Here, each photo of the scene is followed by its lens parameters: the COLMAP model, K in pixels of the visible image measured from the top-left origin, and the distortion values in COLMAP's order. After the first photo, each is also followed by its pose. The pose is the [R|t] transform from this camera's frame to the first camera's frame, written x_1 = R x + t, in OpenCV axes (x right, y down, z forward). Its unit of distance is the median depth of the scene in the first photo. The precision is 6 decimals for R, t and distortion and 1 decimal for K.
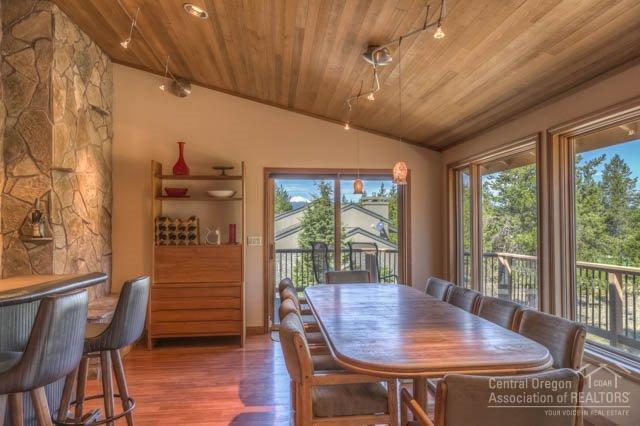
lens RADIAL K [[426.1, 0, 318.5], [0, 426.1, 213.4], [0, 0, 1]] dist [0.027505, -0.005894]
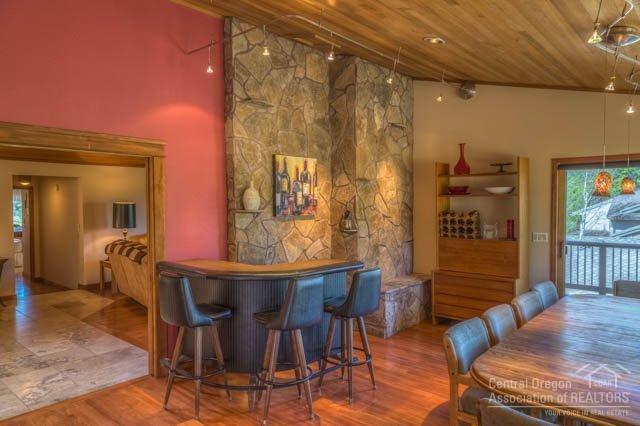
lens RADIAL K [[426.1, 0, 318.5], [0, 426.1, 213.8], [0, 0, 1]] dist [0.027505, -0.005894]
pose [[0.682485, 0.017272, -0.730695, 0.251068], [0.024460, 0.998621, 0.046452, -0.051444], [0.730490, -0.049576, 0.681122, -0.018430]]
